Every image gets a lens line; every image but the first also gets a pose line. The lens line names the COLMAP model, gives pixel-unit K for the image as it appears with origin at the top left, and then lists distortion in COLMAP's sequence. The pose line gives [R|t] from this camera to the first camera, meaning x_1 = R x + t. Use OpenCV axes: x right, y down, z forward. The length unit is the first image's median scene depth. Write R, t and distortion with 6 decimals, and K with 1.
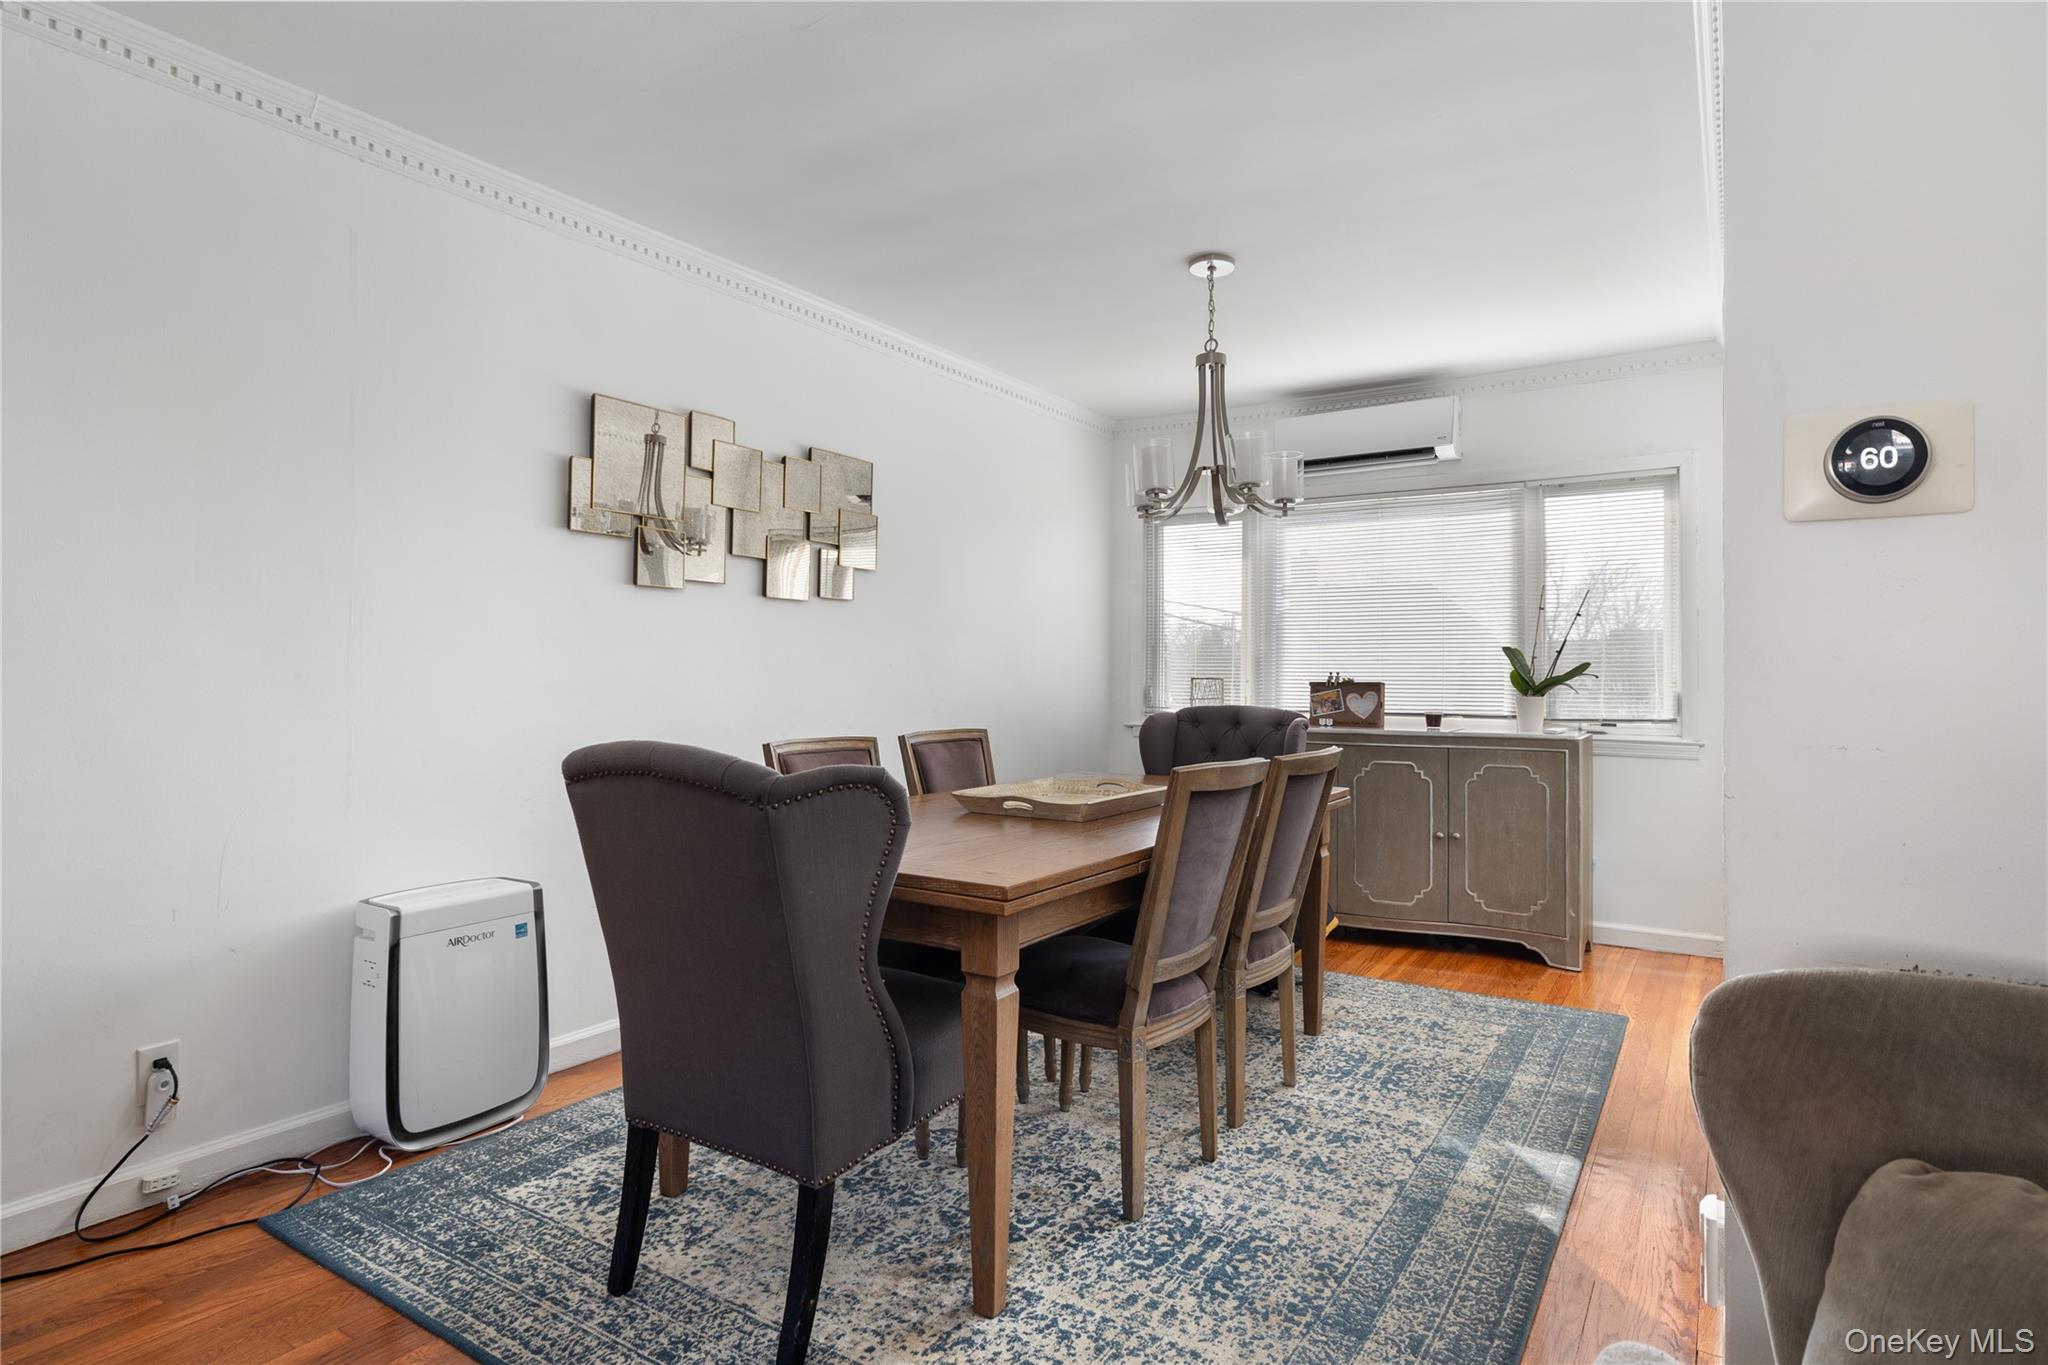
lens RADIAL K [[1119.9, 0, 1015.6], [0, 1119.9, 672.7], [0, 0, 1]] dist [0.000364, -0.000750]
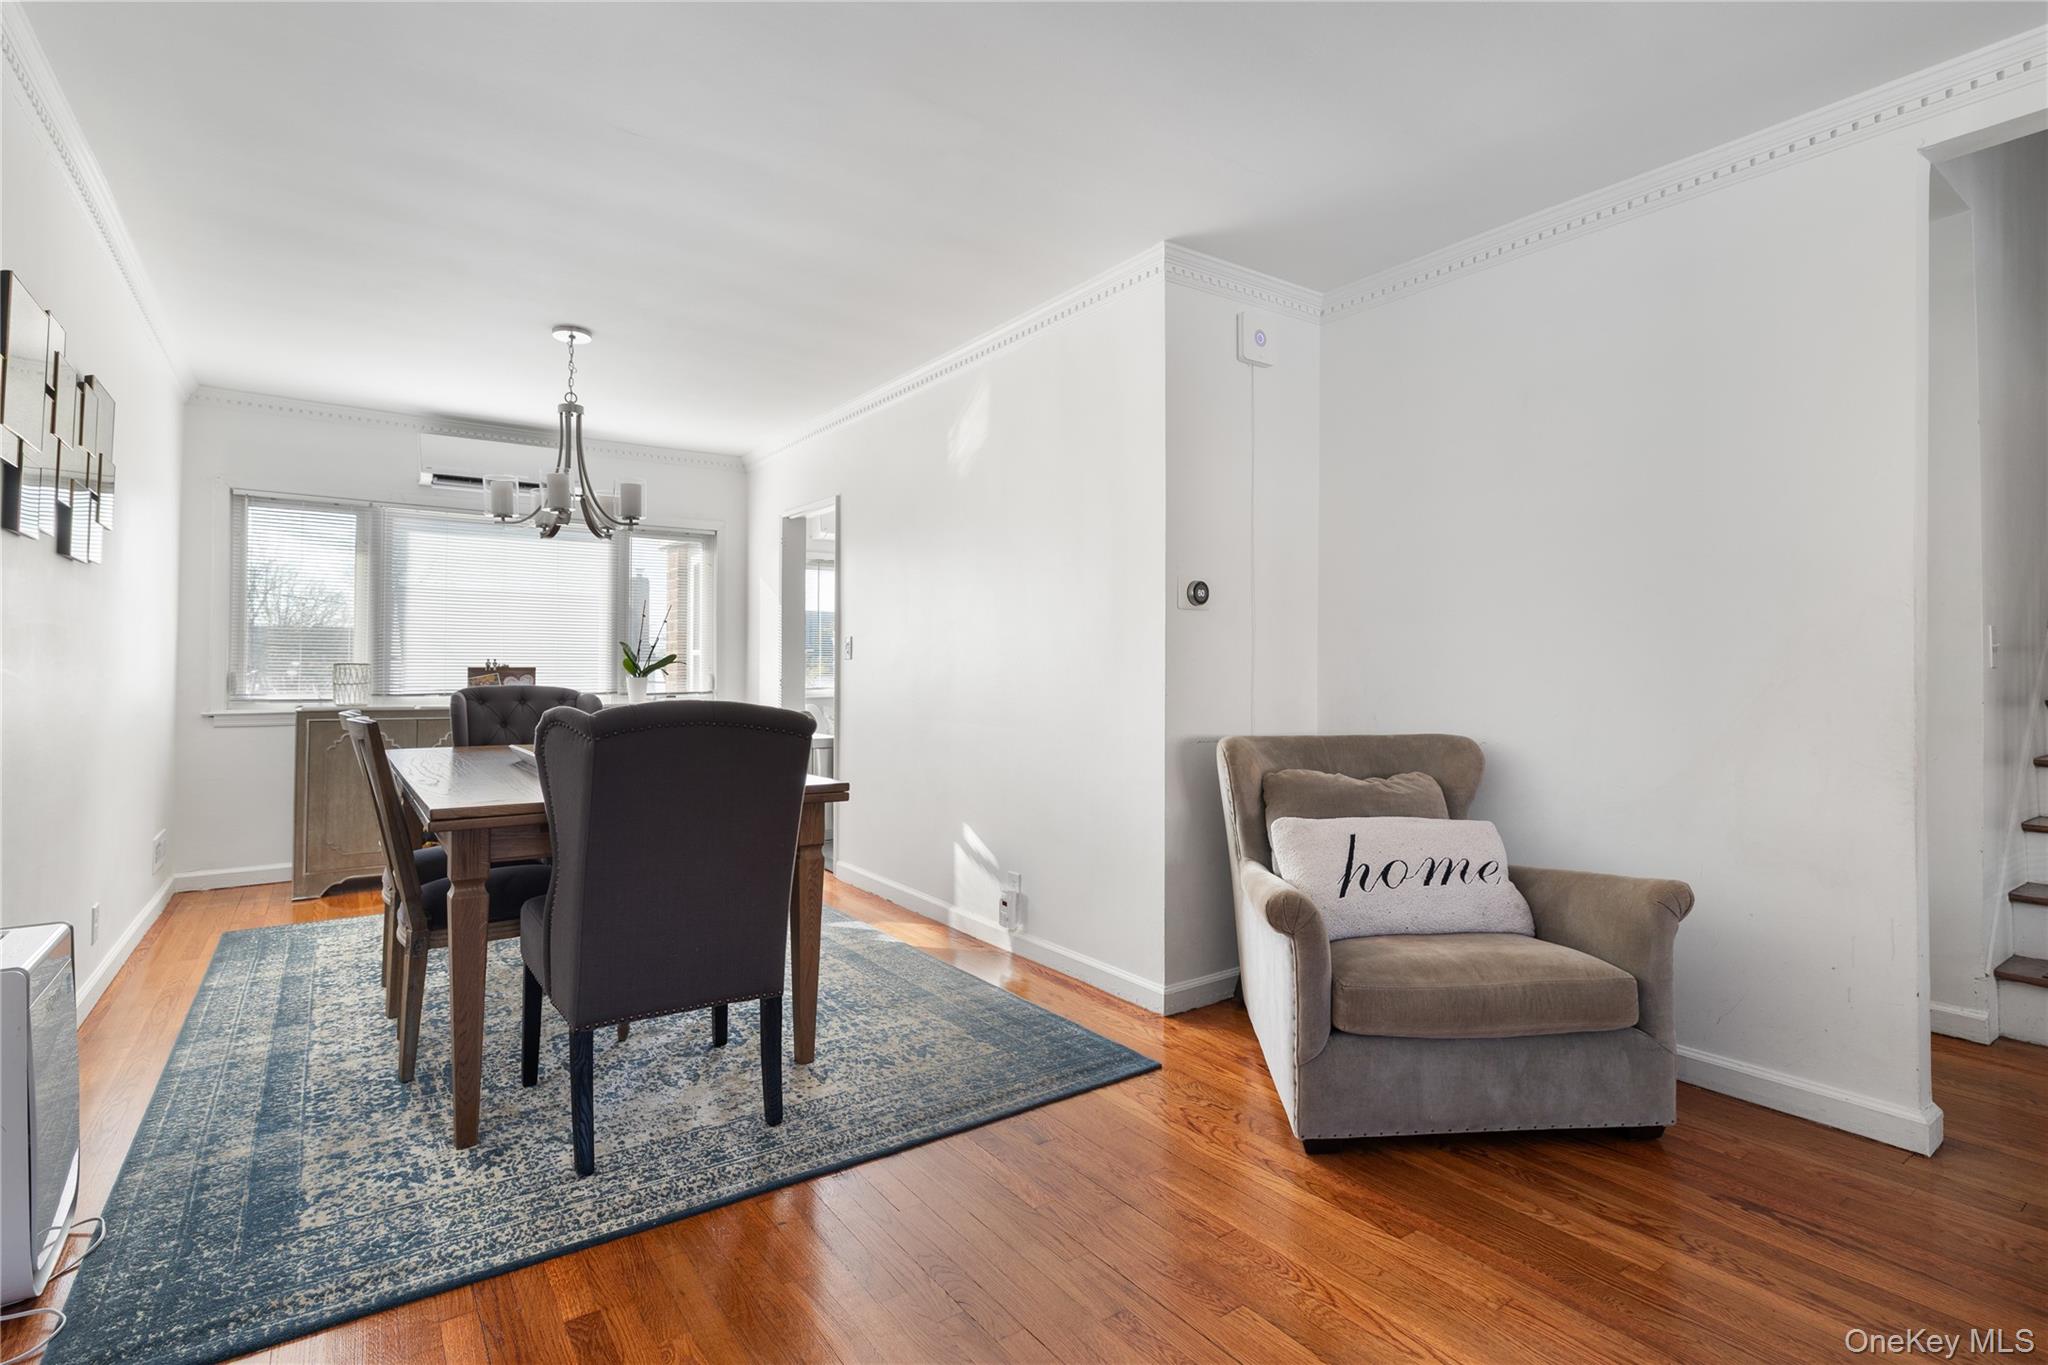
lens RADIAL K [[980.0, 0, 1013.3], [0, 980.0, 671.8], [0, 0, 1]] dist [-0.001712, -0.000478]
pose [[0.369474, -0.003430, 0.929235, -0.873033], [0.000185, 0.999993, 0.003617, 0.016122], [-0.929241, -0.001164, 0.369472, 0.166906]]
